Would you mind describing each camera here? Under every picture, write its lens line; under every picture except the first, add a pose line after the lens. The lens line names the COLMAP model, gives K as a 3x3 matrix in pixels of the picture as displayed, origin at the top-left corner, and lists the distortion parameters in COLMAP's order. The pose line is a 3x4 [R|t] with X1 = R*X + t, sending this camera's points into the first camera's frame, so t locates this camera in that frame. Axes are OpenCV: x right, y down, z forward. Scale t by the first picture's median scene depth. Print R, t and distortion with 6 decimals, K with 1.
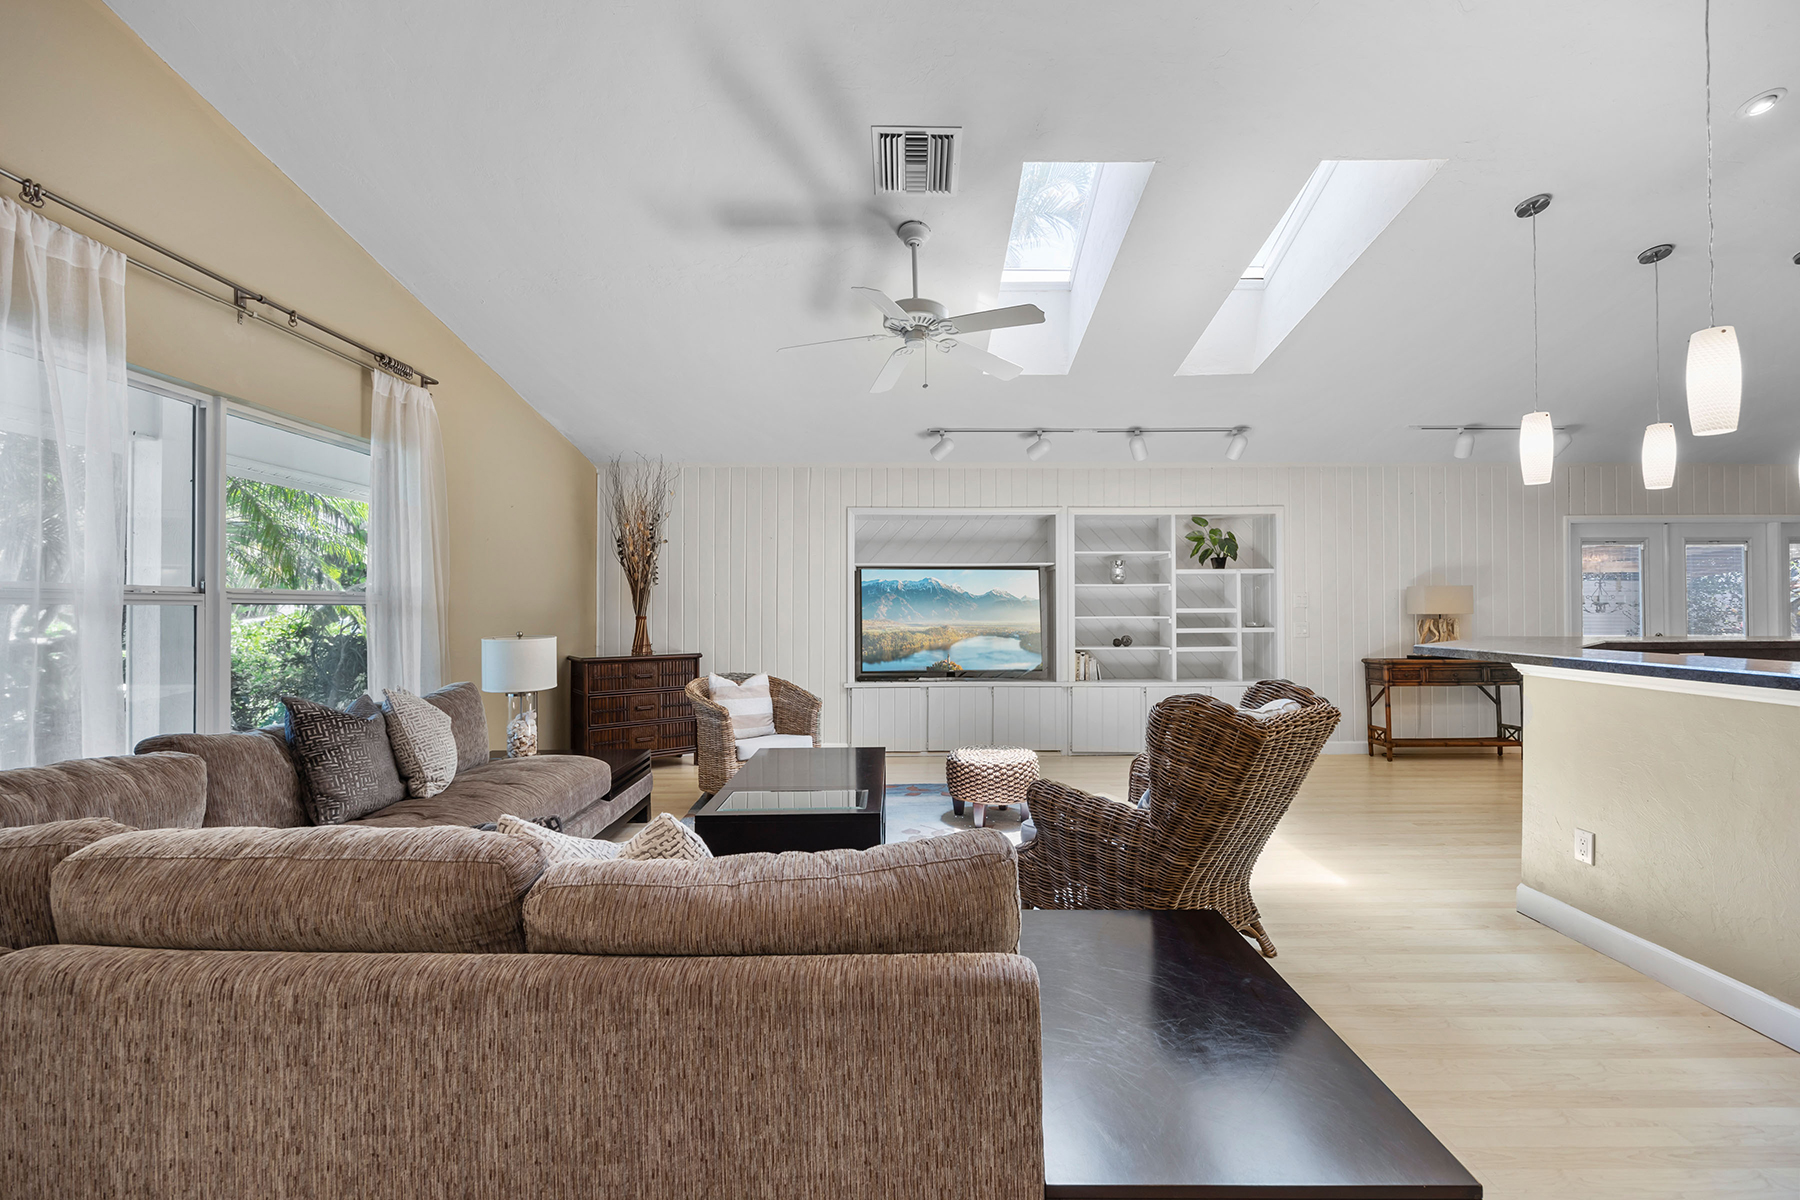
lens RADIAL K [[710.6, 0, 894.8], [0, 710.6, 600.8], [0, 0, 1]] dist [-0.003443, -0.000393]
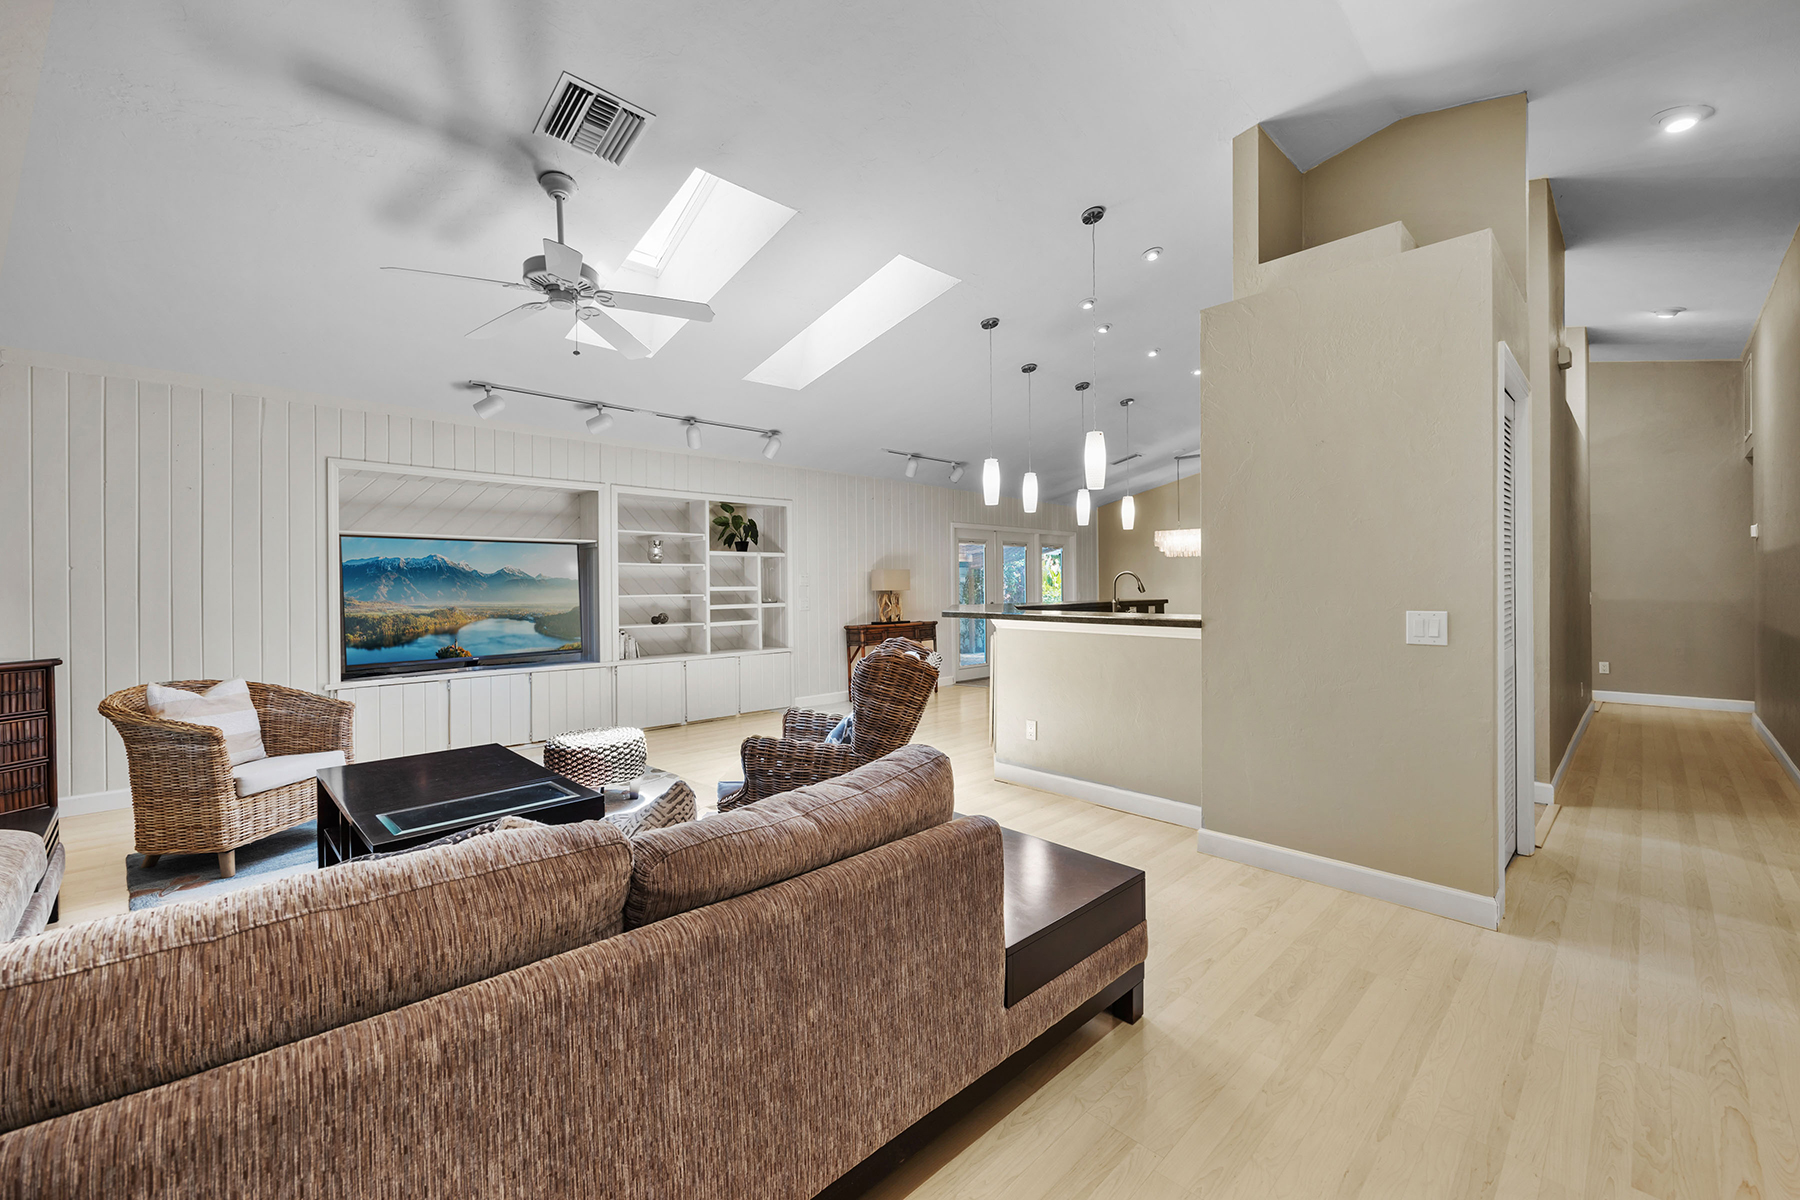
lens RADIAL K [[710.6, 0, 909.4], [0, 710.6, 586.1], [0, 0, 1]] dist [-0.003443, -0.000393]
pose [[0.722661, -0.002642, 0.691198, -0.187738], [-0.003309, 0.999968, 0.007282, 0.000801], [-0.691195, -0.007550, 0.722629, 0.002126]]
